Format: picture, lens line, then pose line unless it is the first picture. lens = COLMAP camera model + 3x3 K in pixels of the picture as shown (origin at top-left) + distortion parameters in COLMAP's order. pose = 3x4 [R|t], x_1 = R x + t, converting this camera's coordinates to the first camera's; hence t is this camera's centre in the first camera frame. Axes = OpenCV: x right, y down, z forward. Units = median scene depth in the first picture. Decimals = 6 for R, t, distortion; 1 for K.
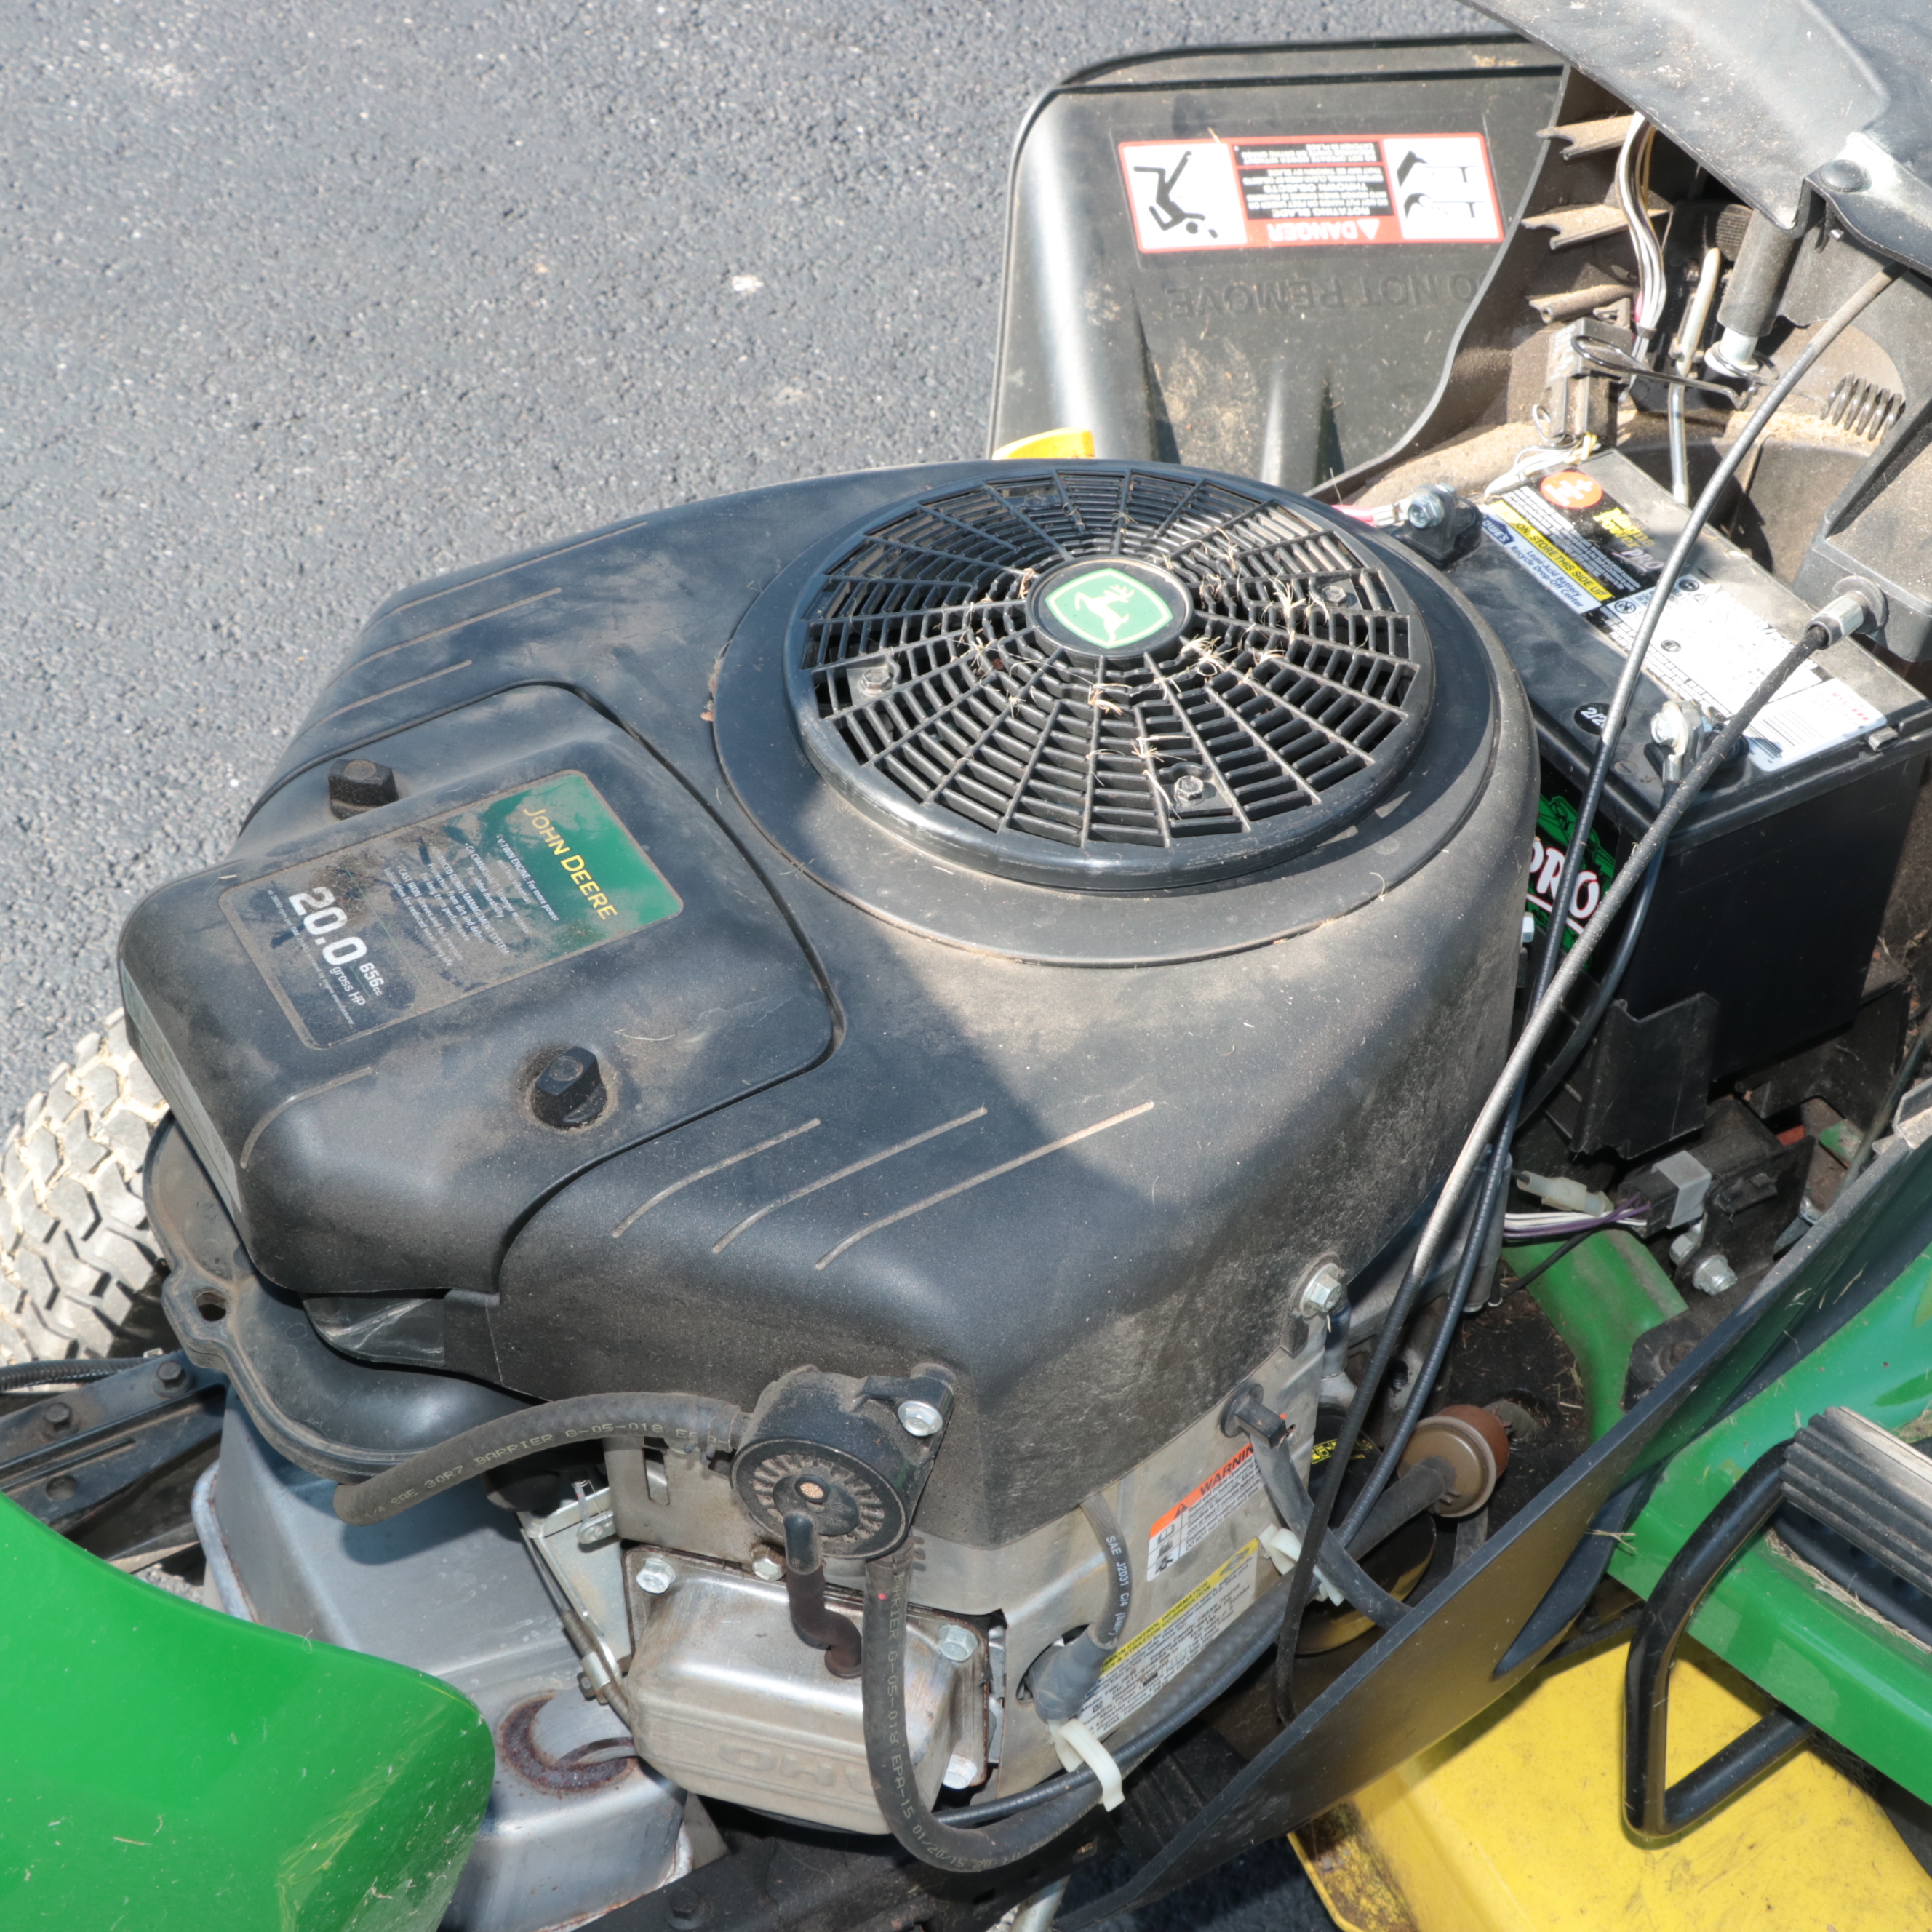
lens RADIAL K [[3129.9, 0, 966.0], [0, 3129.9, 966.0], [0, 0, 1]] dist [-0.098354, 0.318383]
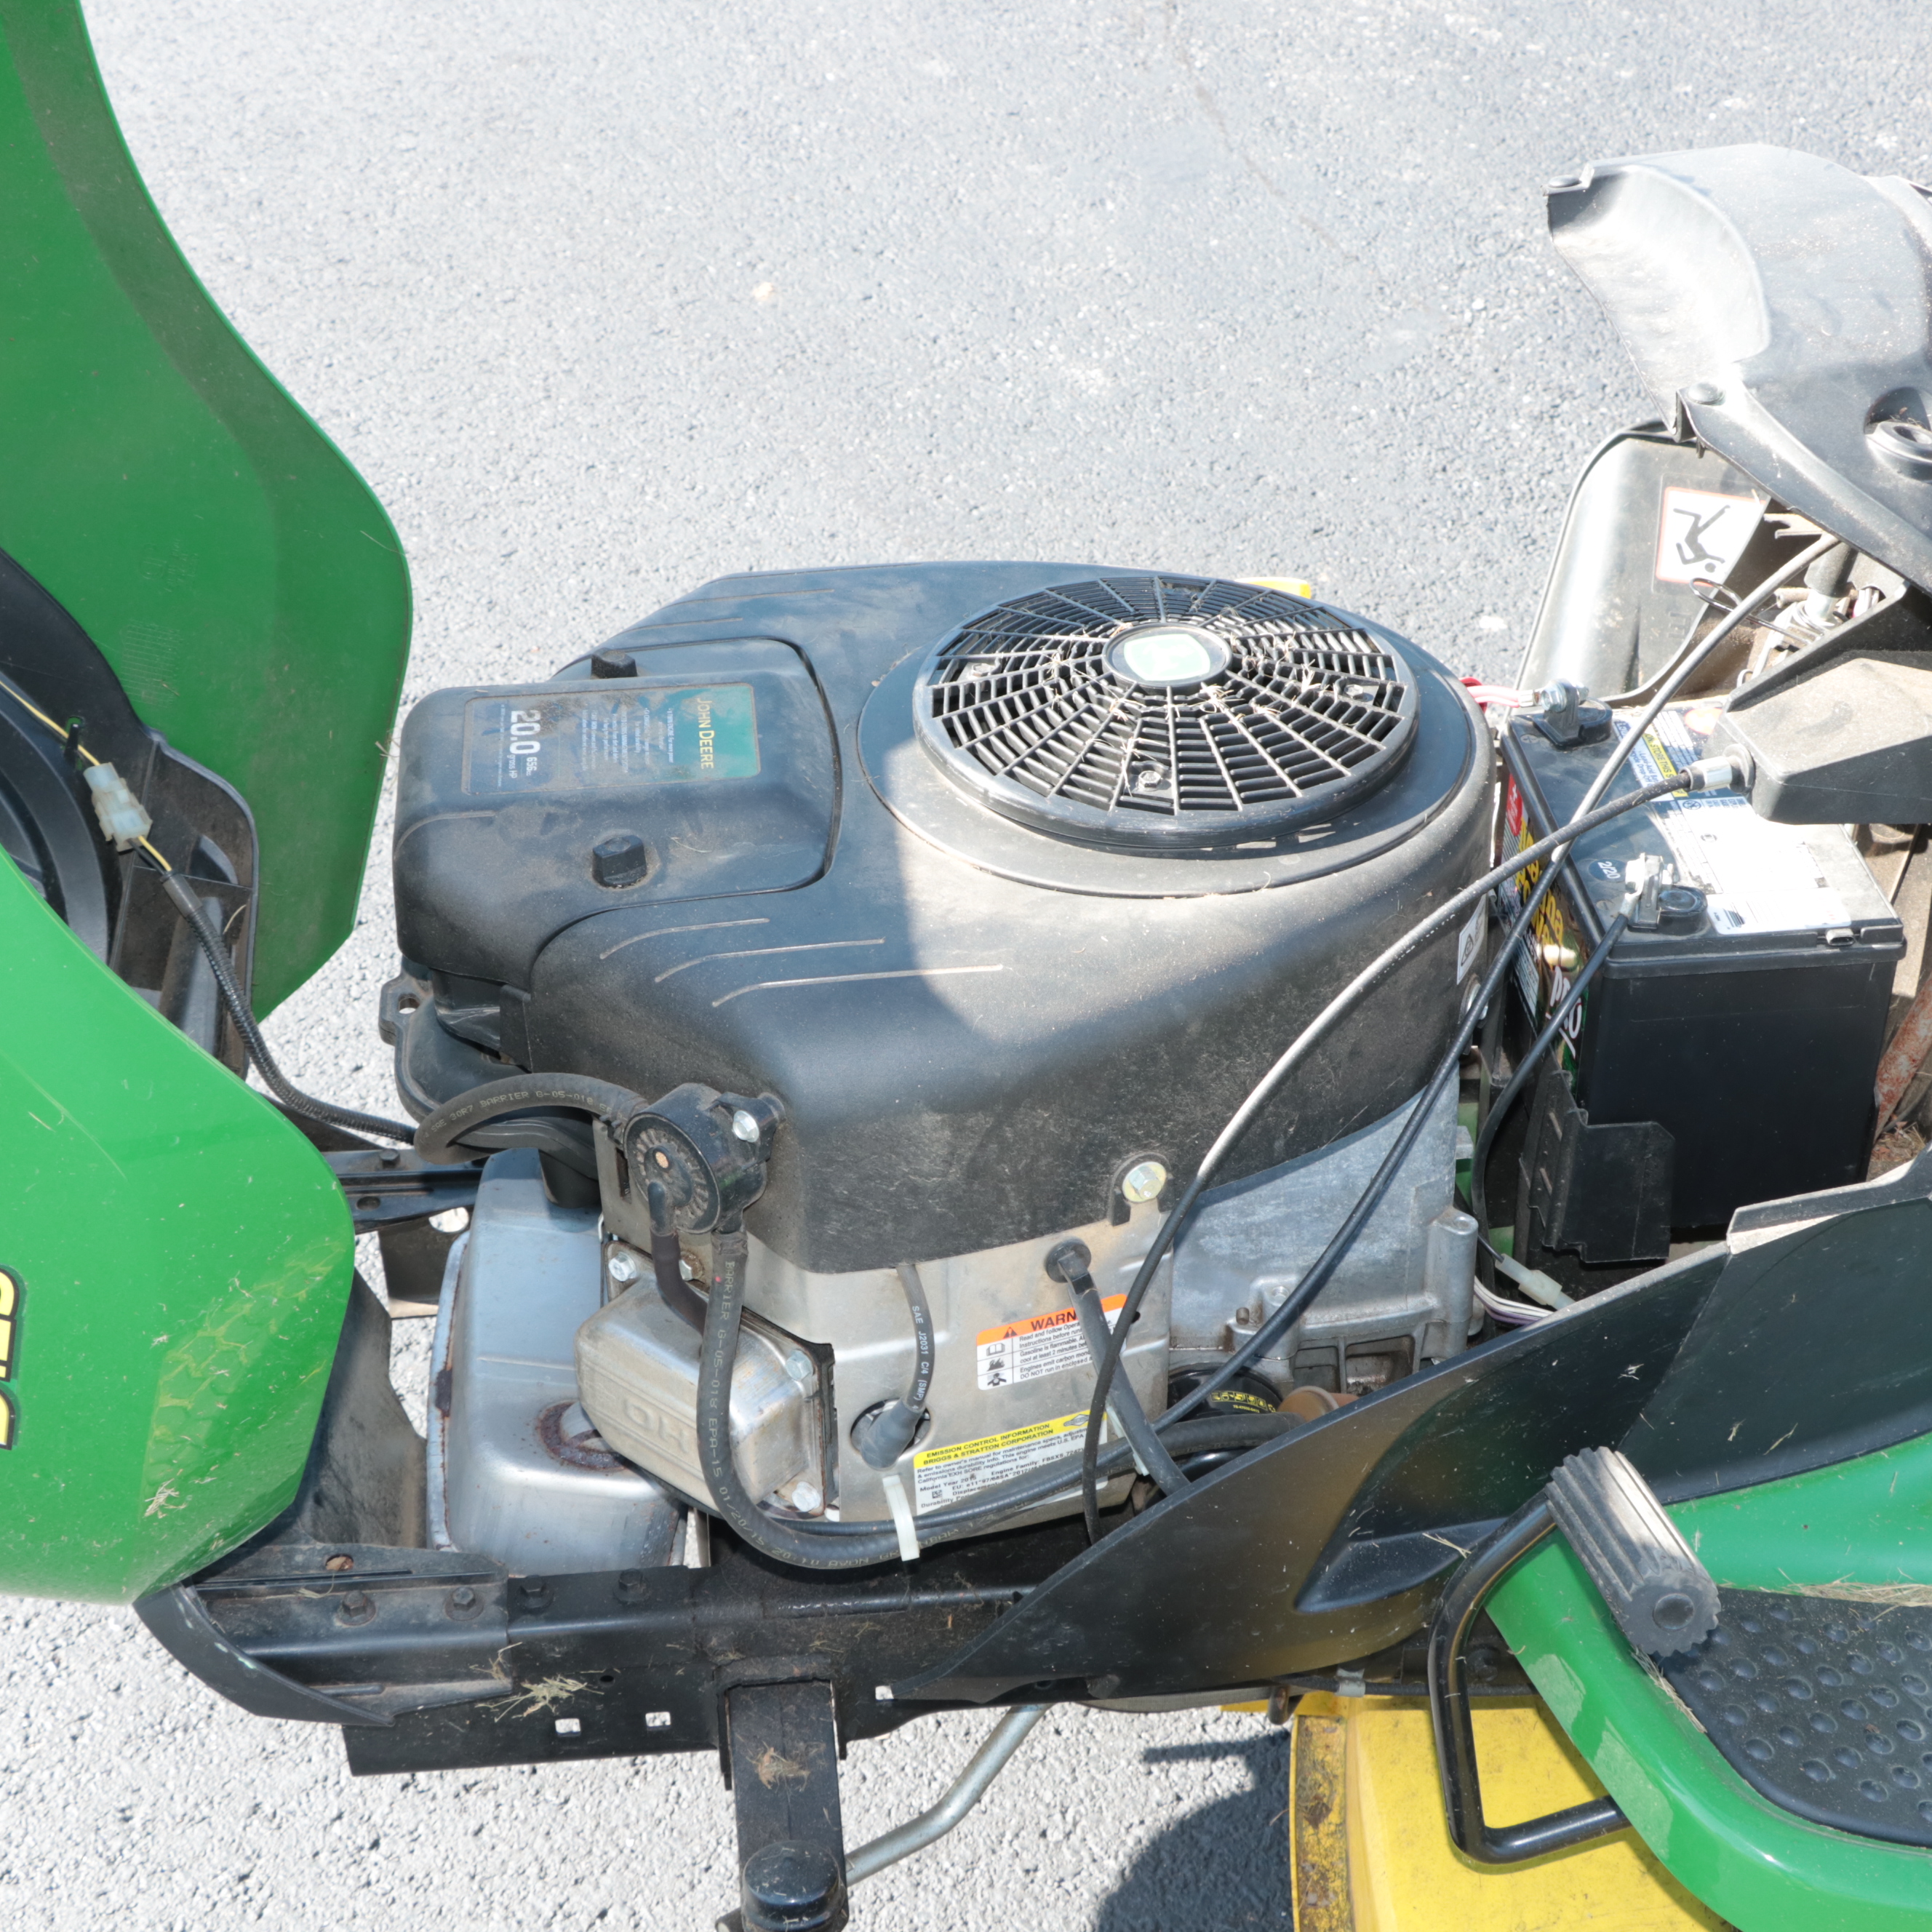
lens RADIAL K [[3129.9, 0, 966.0], [0, 3129.9, 966.0], [0, 0, 1]] dist [-0.098354, 0.318383]
pose [[0.910528, 0.225158, -0.346761, 0.447555], [-0.274285, 0.956525, -0.099132, 0.158848], [0.309365, 0.185374, 0.932700, -0.208477]]
